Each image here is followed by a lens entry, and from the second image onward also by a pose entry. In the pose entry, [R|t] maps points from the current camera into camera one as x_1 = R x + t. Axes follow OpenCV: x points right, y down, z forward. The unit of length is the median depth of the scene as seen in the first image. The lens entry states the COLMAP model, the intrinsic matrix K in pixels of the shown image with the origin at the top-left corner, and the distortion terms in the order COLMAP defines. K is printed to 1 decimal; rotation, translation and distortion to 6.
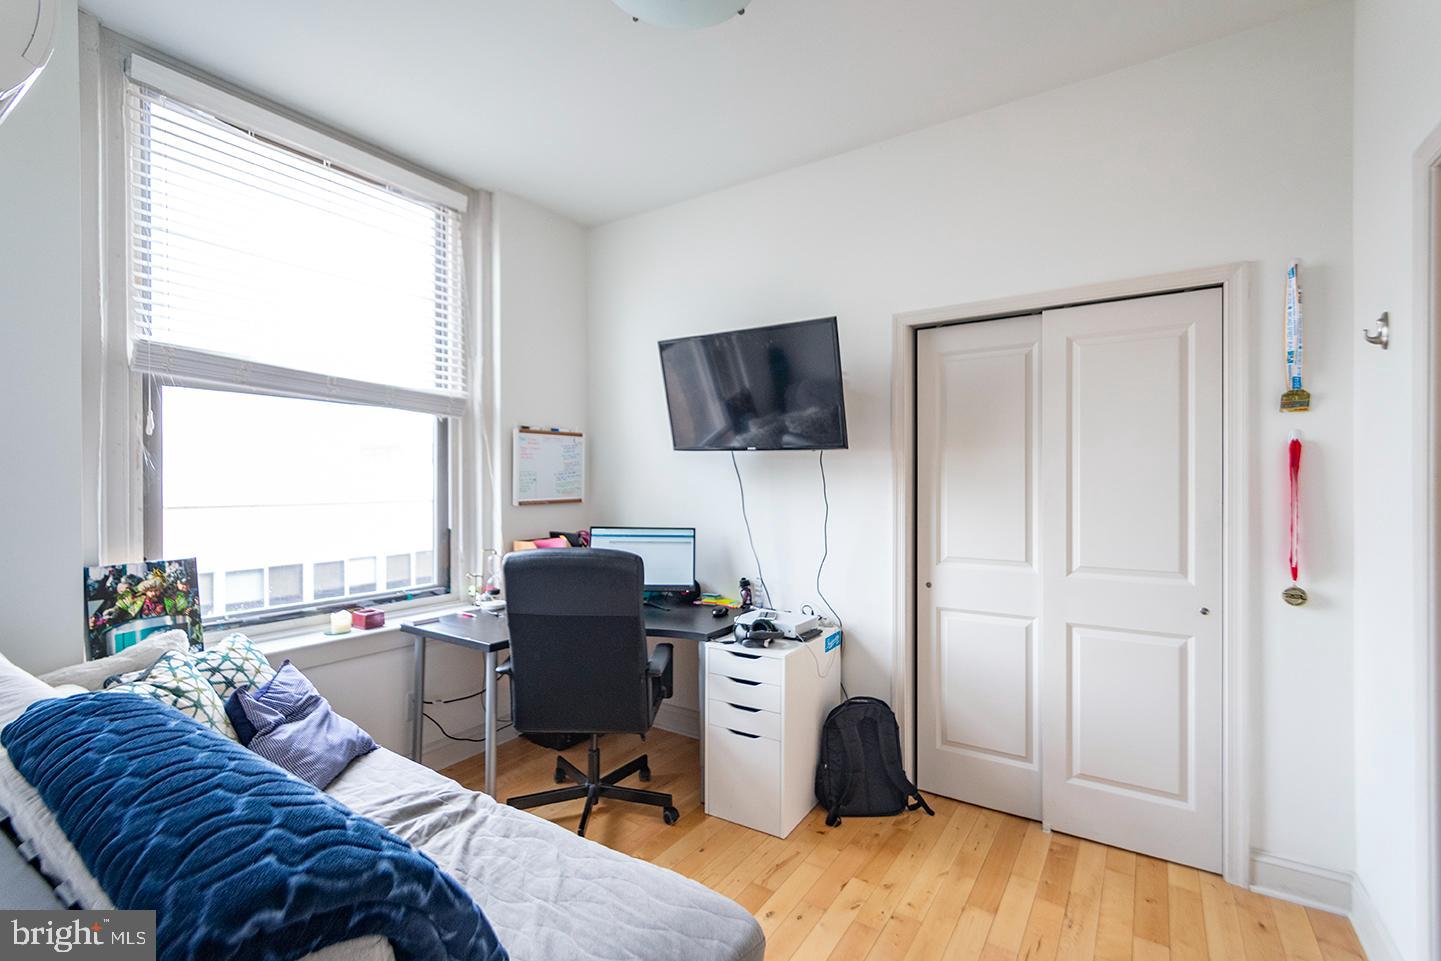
lens RADIAL K [[652.0, 0, 723.4], [0, 652.0, 489.4], [0, 0, 1]] dist [0.003119, 0.001179]
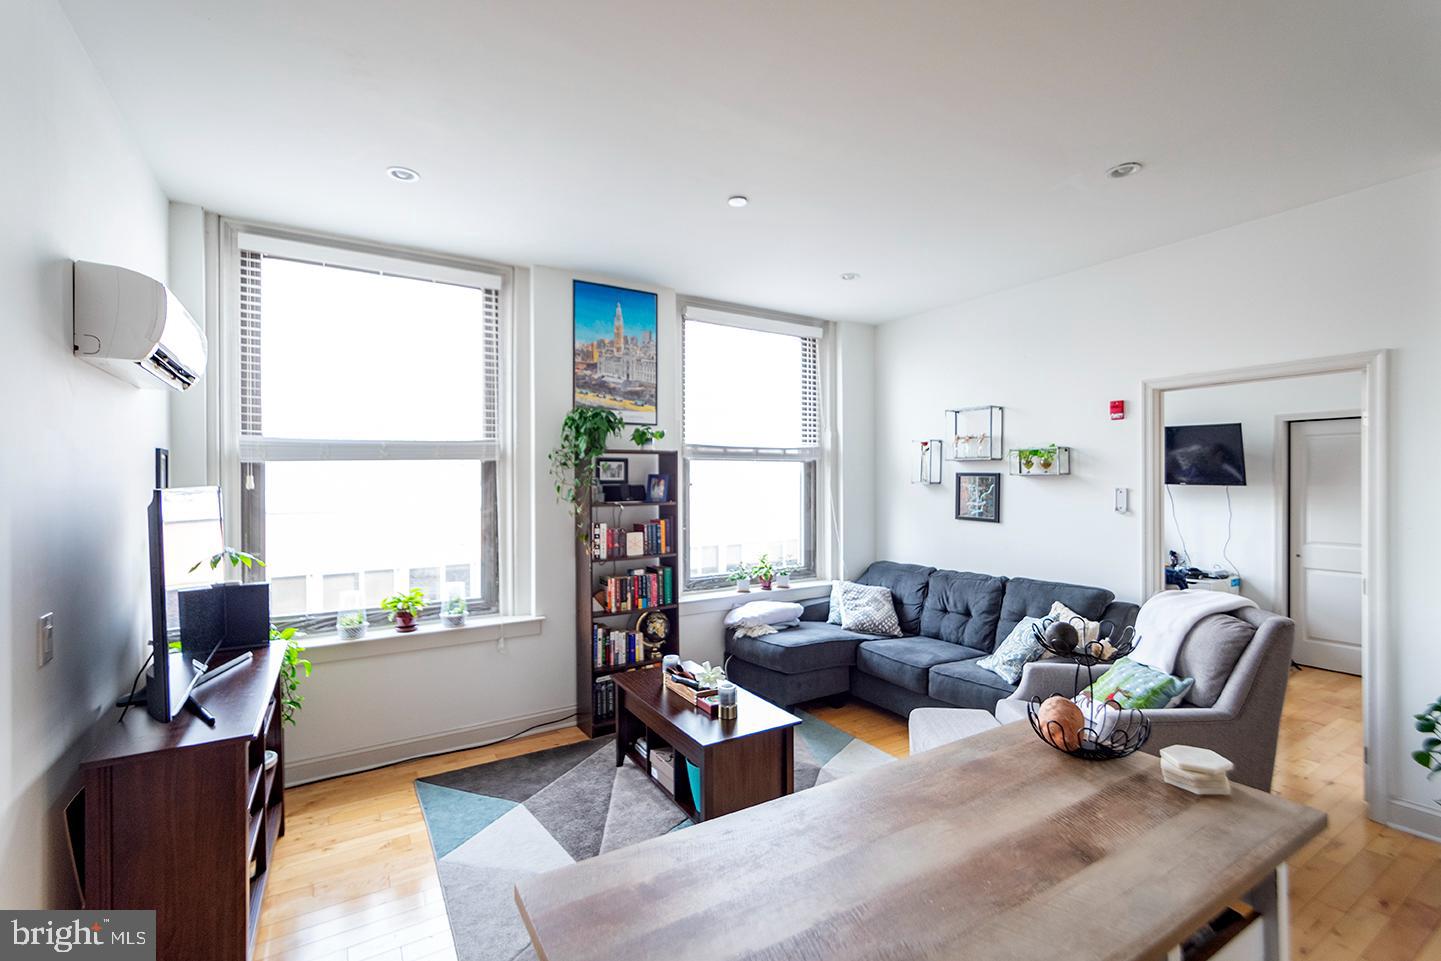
lens RADIAL K [[623.8, 0, 719.3], [0, 623.8, 494.0], [0, 0, 1]] dist [-0.000109, 0.000602]
pose [[0.903477, -0.000492, -0.428637, -0.438211], [0.003274, 0.999978, 0.005751, -0.050889], [0.428625, -0.006599, 0.903458, -1.389288]]
